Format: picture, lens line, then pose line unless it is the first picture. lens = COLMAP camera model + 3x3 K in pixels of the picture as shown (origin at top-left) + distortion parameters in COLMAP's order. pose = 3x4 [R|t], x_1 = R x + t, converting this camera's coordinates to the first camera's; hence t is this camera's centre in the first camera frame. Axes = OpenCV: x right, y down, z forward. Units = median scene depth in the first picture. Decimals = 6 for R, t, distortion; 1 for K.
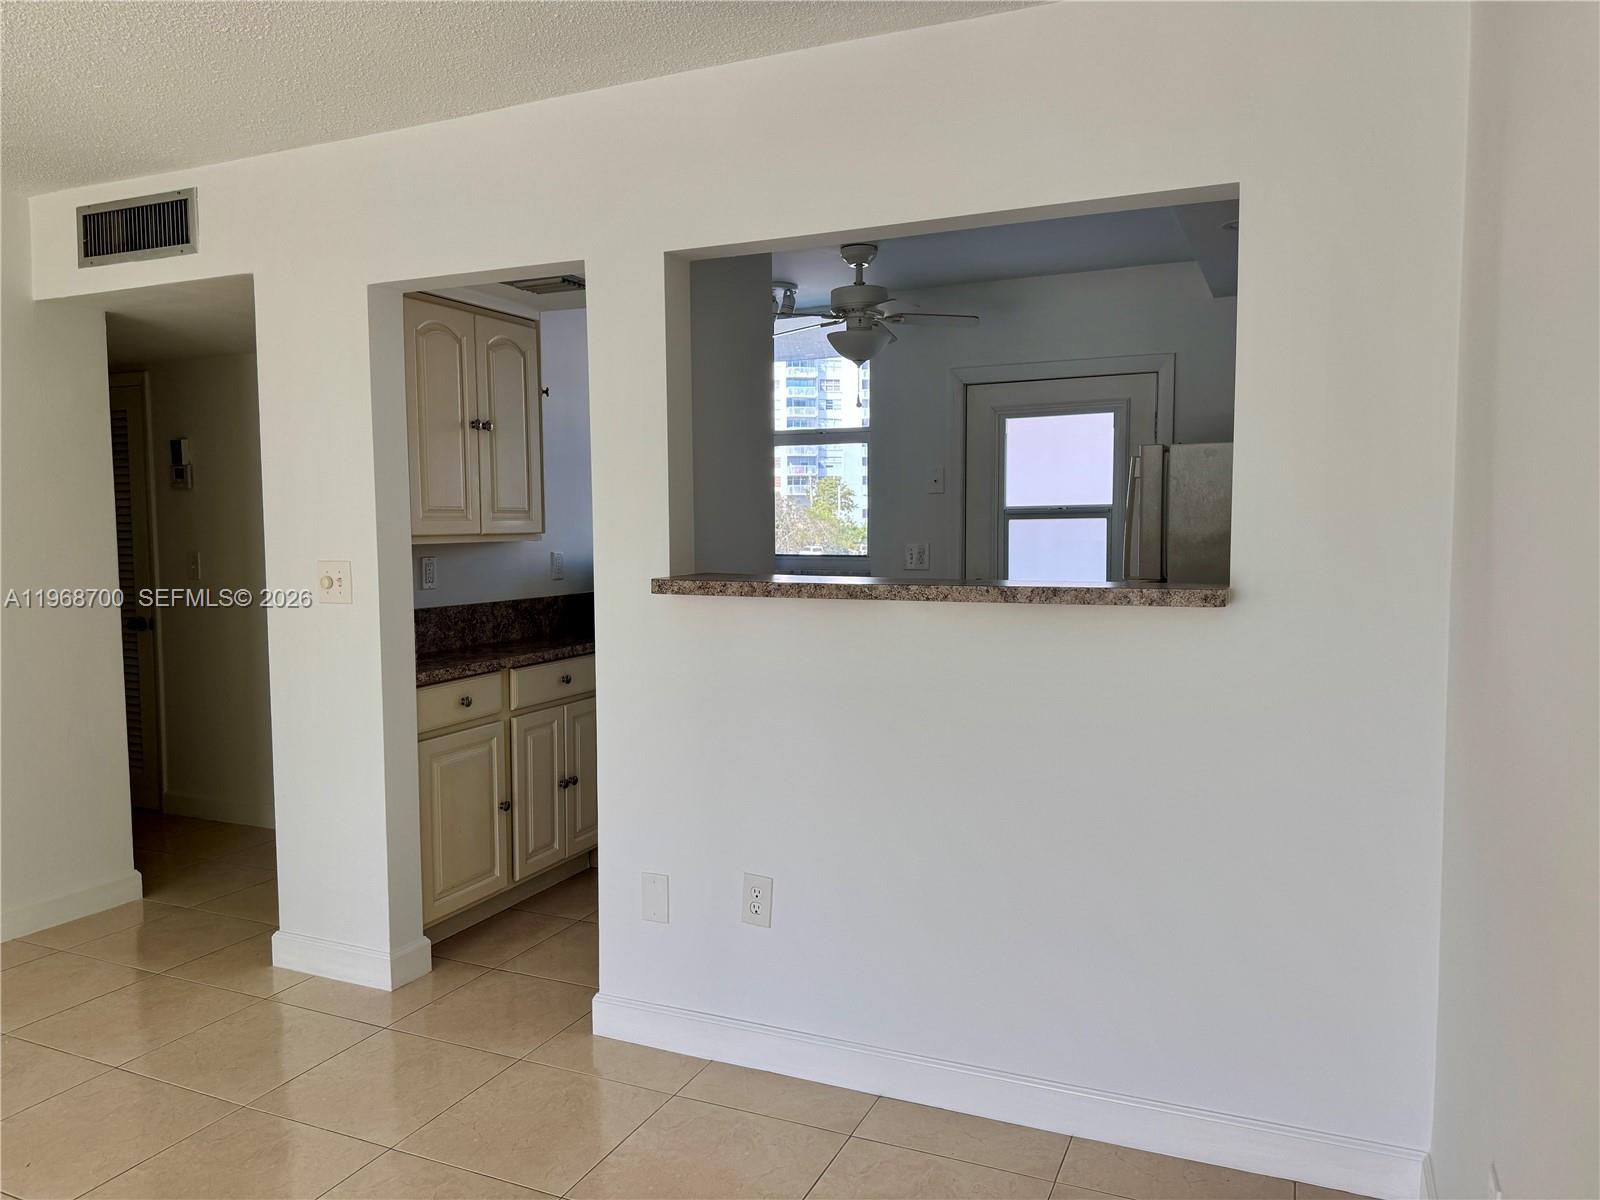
lens RADIAL K [[1129.7, 0, 797.8], [0, 1129.7, 592.7], [0, 0, 1]] dist [0.063831, -0.066394]
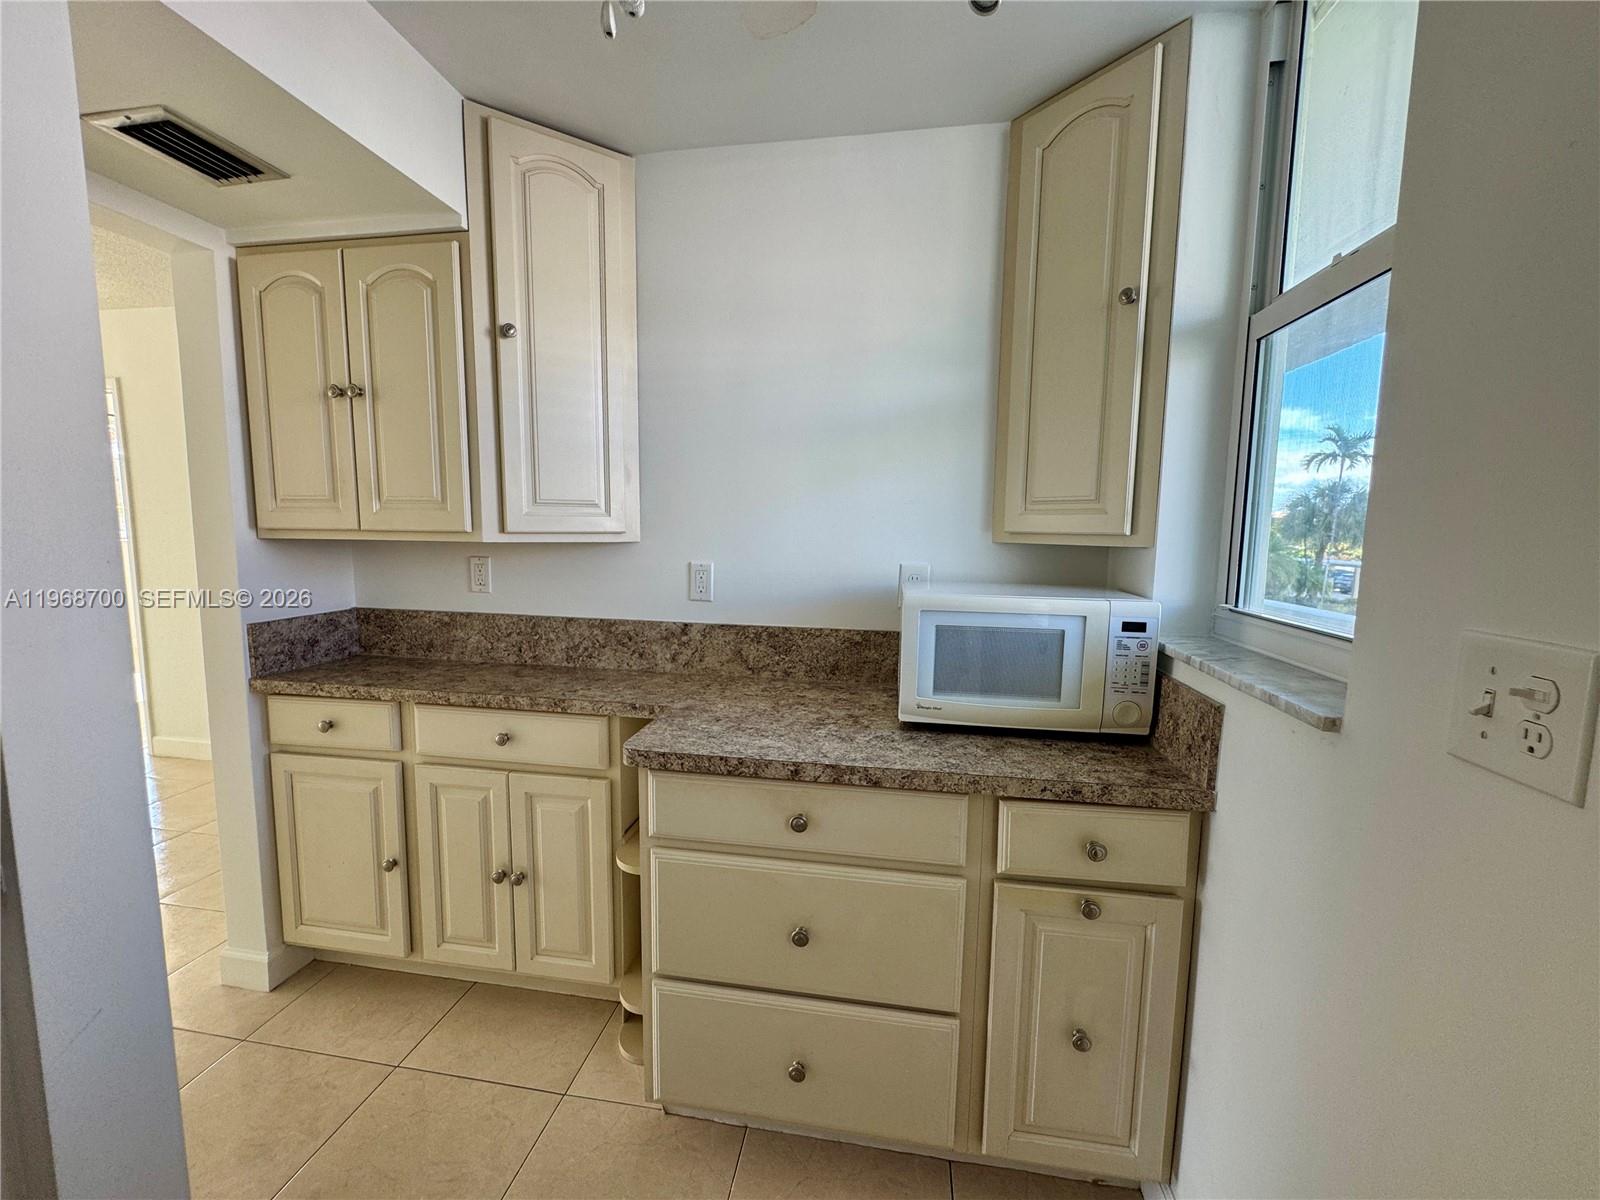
lens RADIAL K [[647.0, 0, 776.5], [0, 647.0, 595.5], [0, 0, 1]] dist [-0.000529, -0.000003]
pose [[0.245458, 0.112266, -0.962885, 0.221789], [-0.076878, 0.992397, 0.096109, -0.066128], [0.966354, 0.050434, 0.252222, 1.069867]]
